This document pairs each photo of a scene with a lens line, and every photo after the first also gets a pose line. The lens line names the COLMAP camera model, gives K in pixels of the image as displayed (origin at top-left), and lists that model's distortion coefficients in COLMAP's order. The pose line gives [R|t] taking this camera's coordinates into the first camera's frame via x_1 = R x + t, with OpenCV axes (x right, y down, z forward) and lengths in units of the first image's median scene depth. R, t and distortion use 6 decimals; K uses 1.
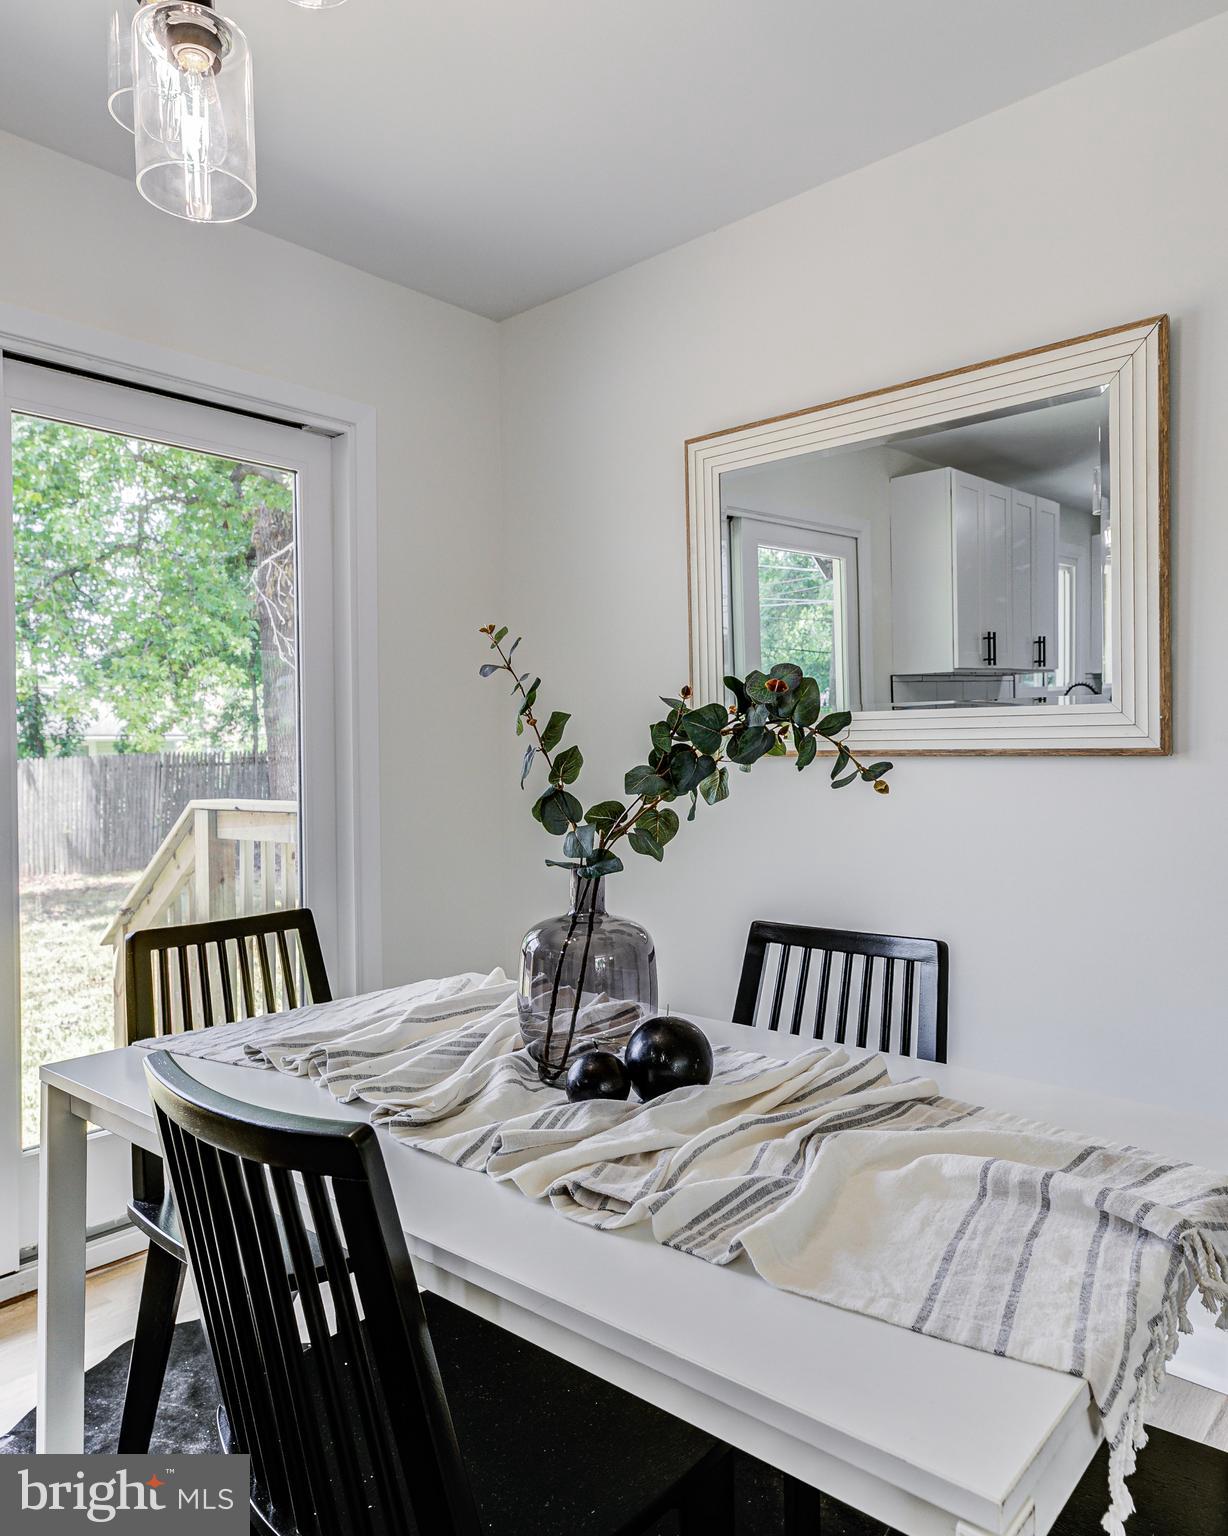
lens RADIAL K [[1051.1, 0, 601.4], [0, 1051.1, 760.9], [0, 0, 1]] dist [0.007764, 0.002344]
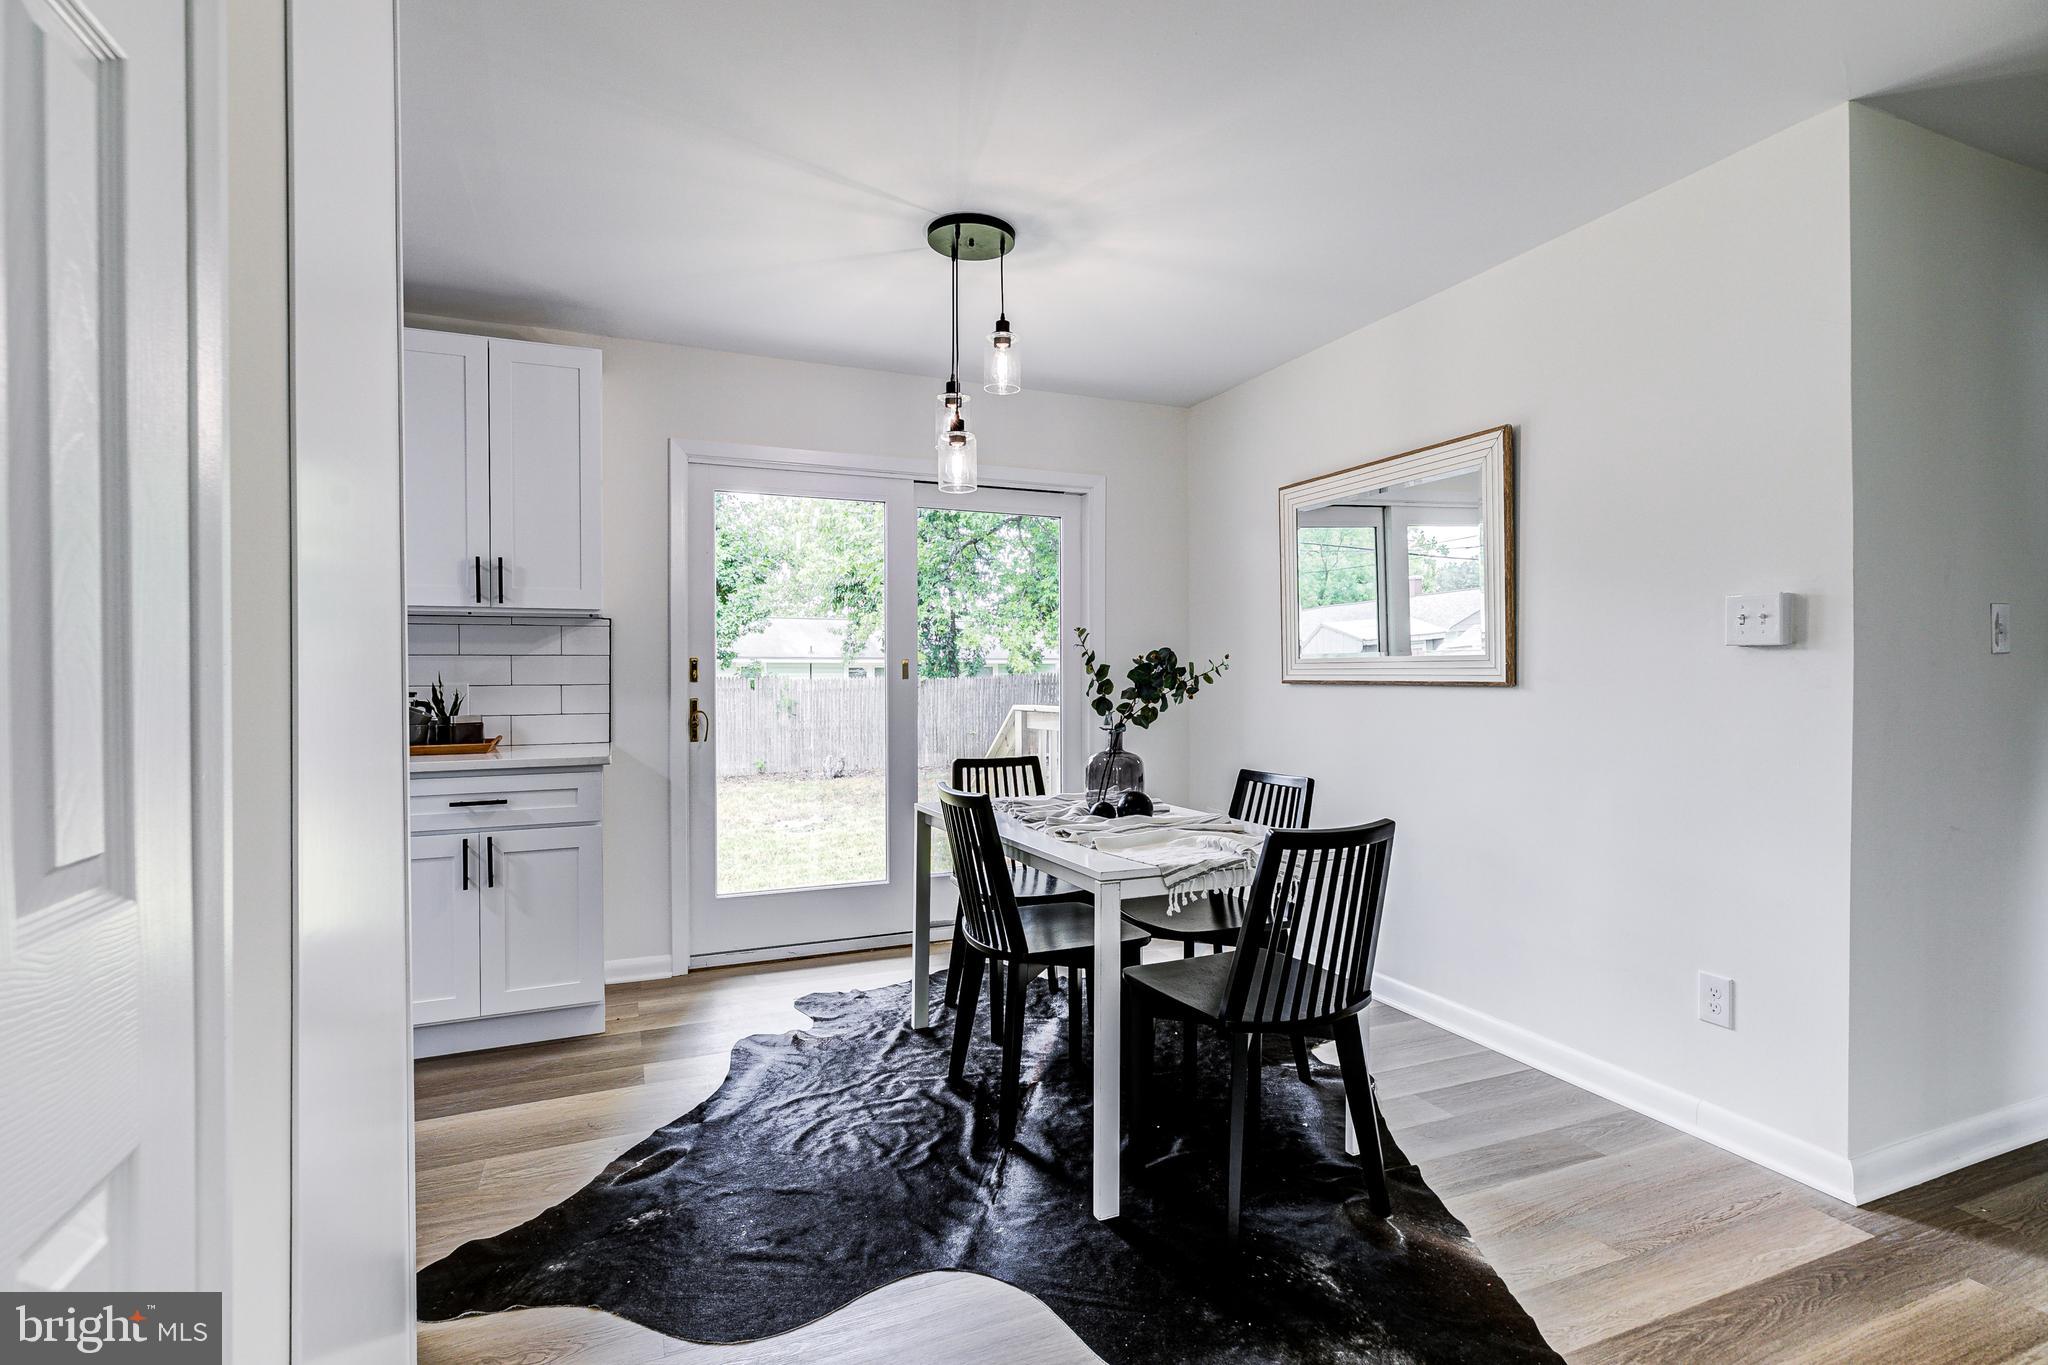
lens RADIAL K [[992.0, 0, 1013.4], [0, 992.0, 674.3], [0, 0, 1]] dist [0.005016, 0.001129]
pose [[0.904852, 0.008240, -0.425647, 0.544492], [-0.011453, 0.999922, -0.004990, -0.008037], [0.425572, 0.009391, 0.904876, -0.832728]]
